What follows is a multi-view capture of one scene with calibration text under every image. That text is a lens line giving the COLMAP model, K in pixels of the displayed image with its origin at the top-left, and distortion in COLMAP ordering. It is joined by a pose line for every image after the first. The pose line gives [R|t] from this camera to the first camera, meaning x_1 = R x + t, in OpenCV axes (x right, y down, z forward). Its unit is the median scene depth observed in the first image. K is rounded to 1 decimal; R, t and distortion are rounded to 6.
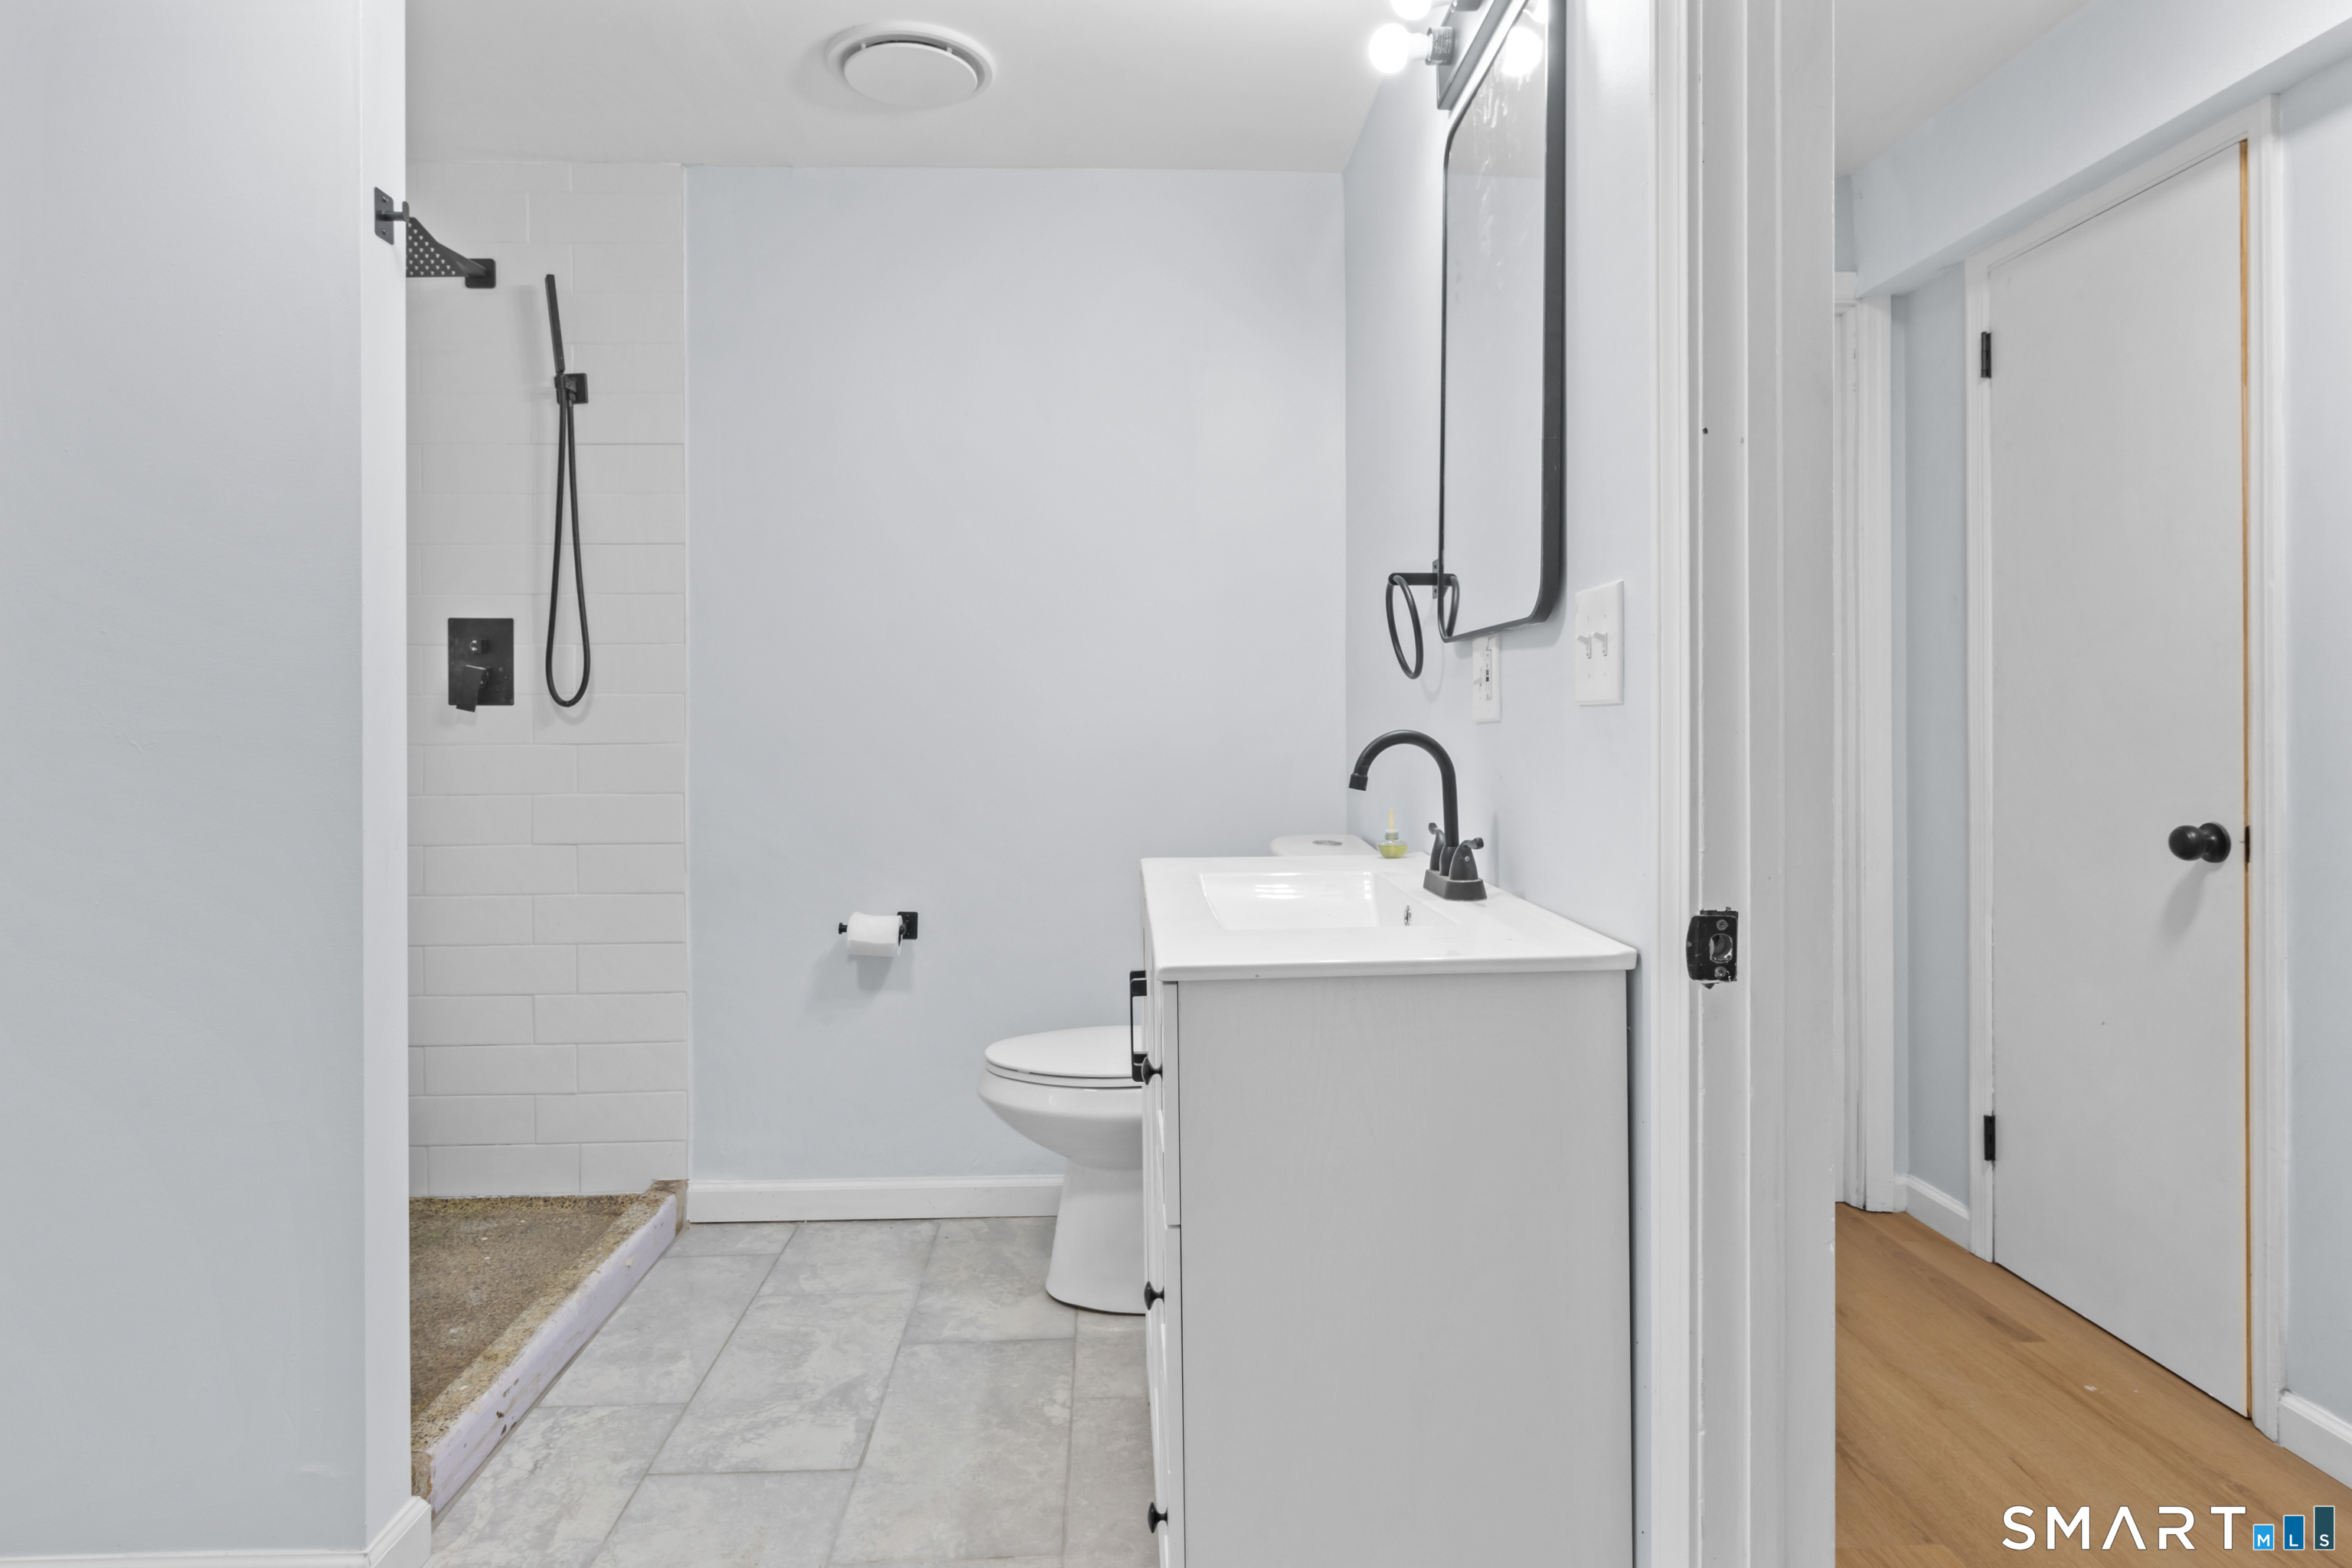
lens RADIAL K [[1325.5, 0, 1180.6], [0, 1325.5, 701.8], [0, 0, 1]] dist [-0.000613, 0.000448]
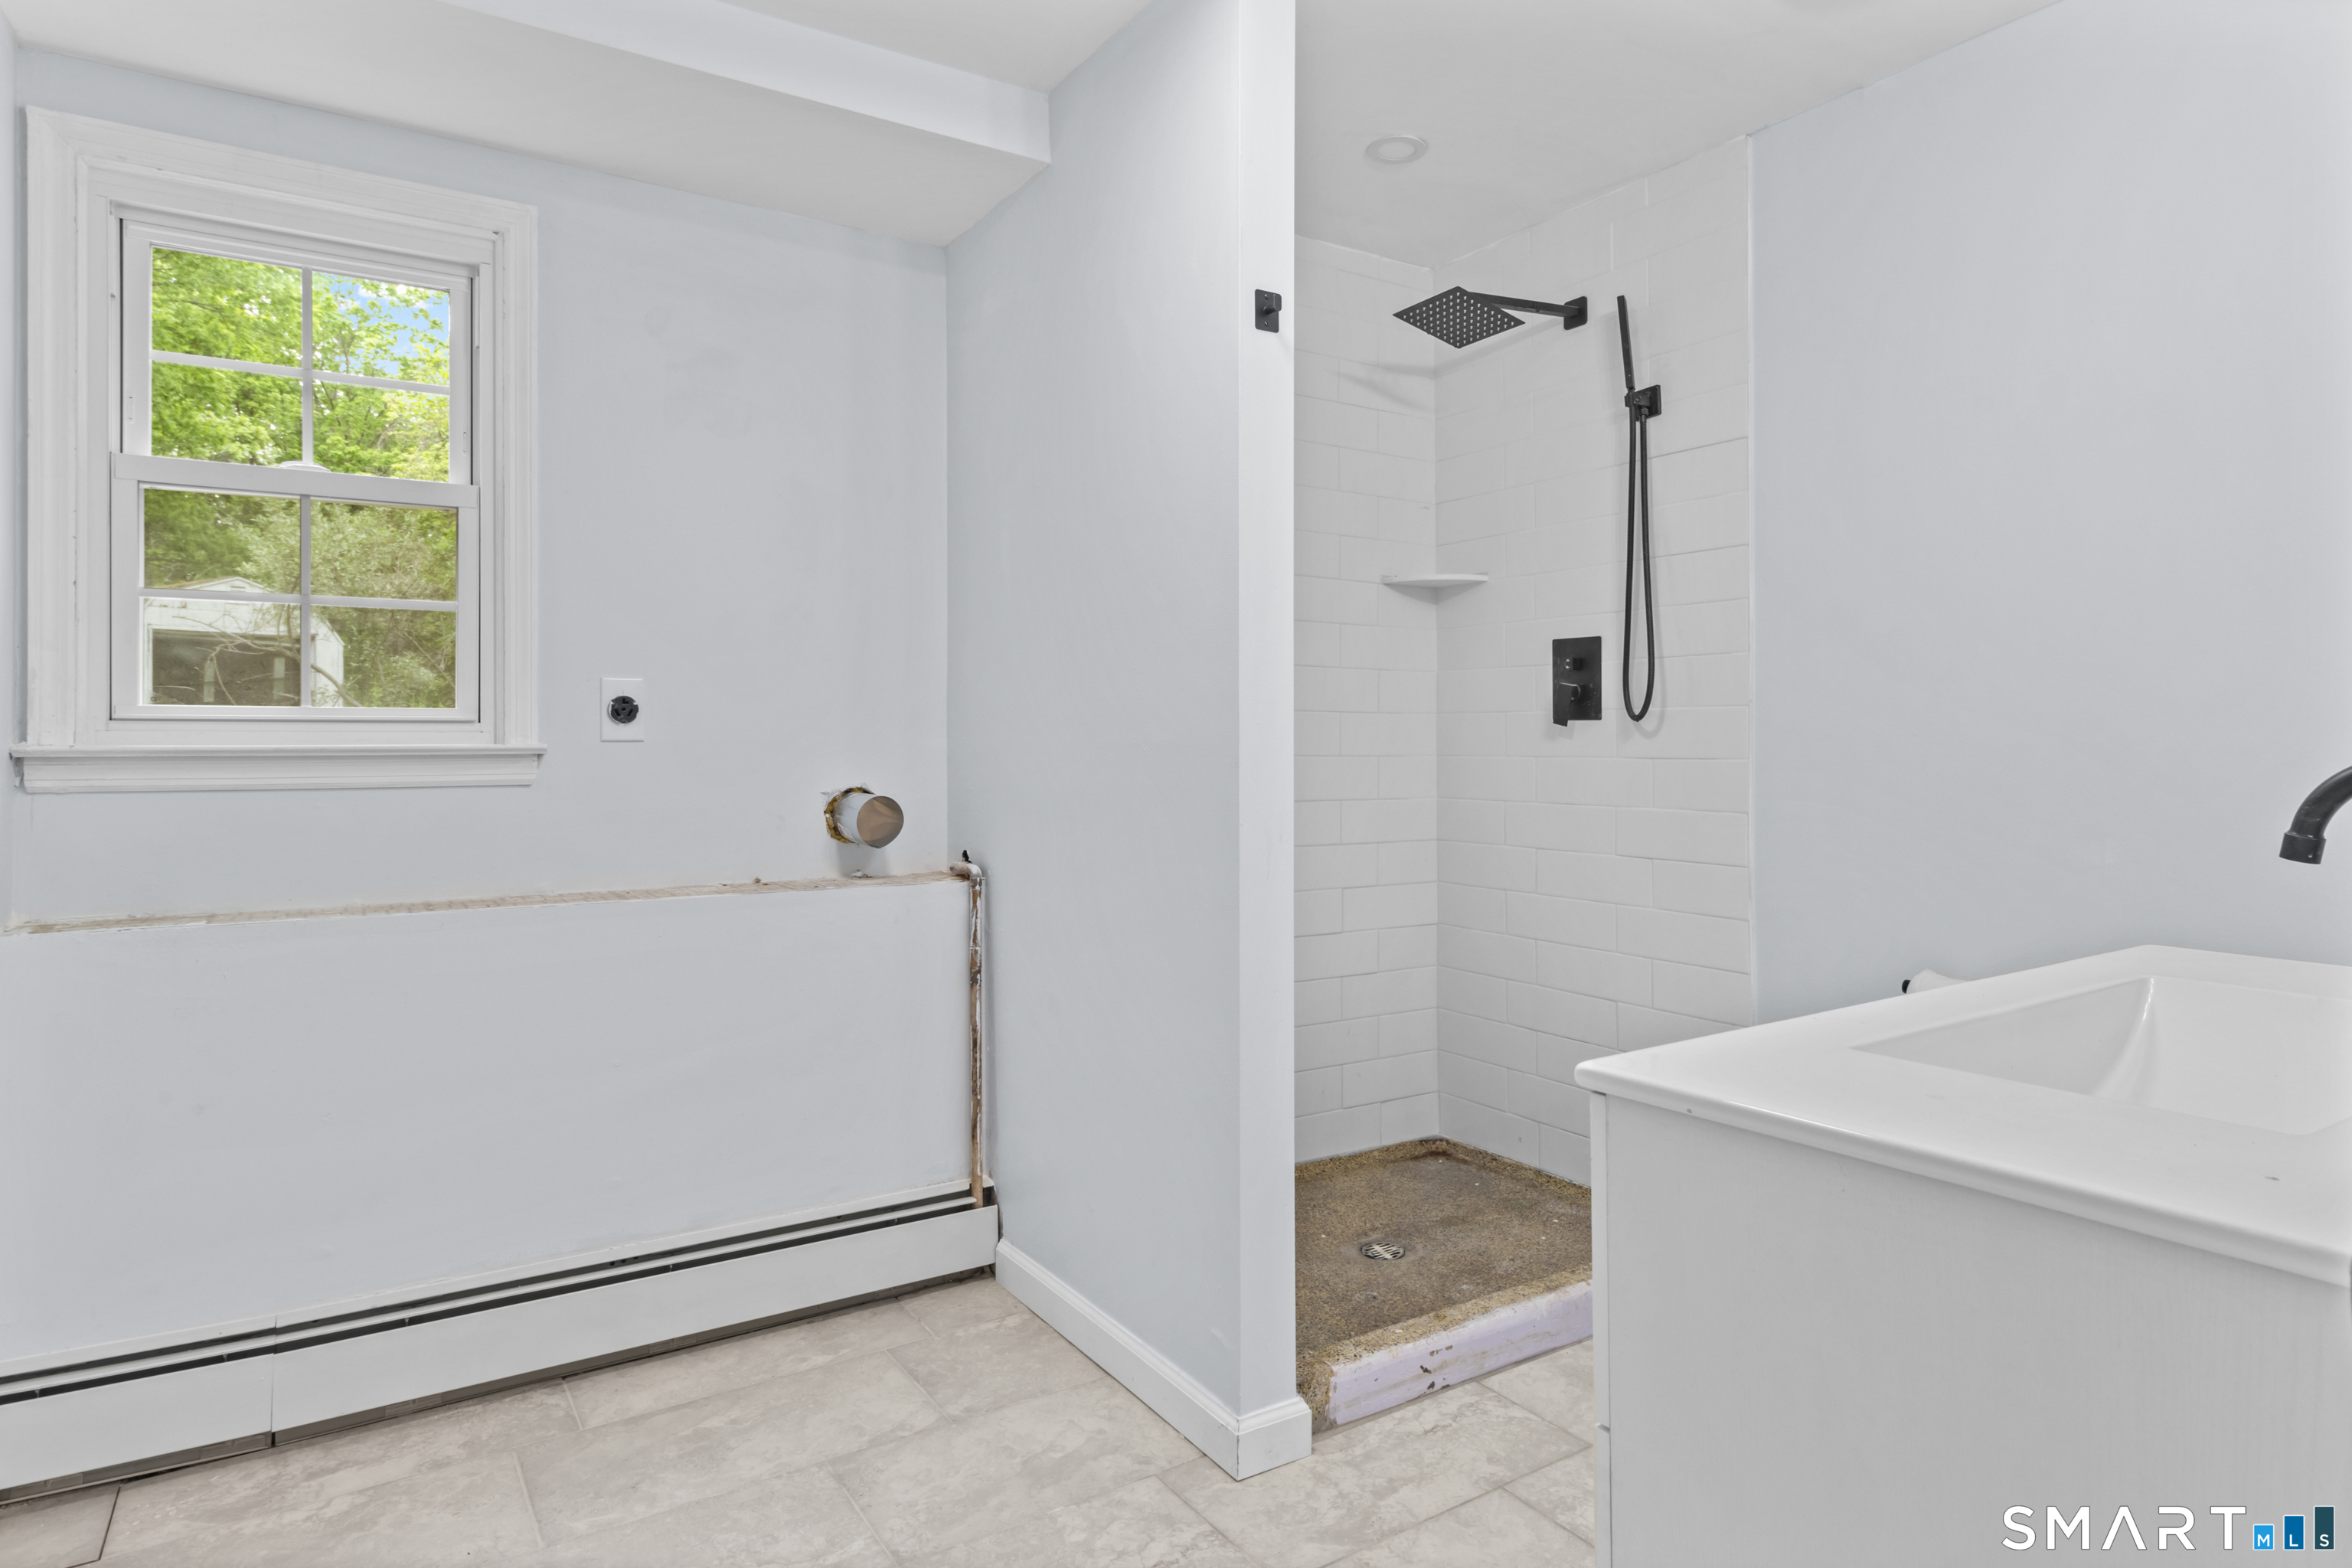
lens RADIAL K [[1321.4, 0, 1178.4], [0, 1321.4, 719.8], [0, 0, 1]] dist [0.005266, 0.000736]
pose [[0.505559, -0.007846, -0.862756, 0.324464], [0.010376, 0.999942, -0.003013, 0.003505], [0.862729, -0.007429, 0.505611, 0.273463]]
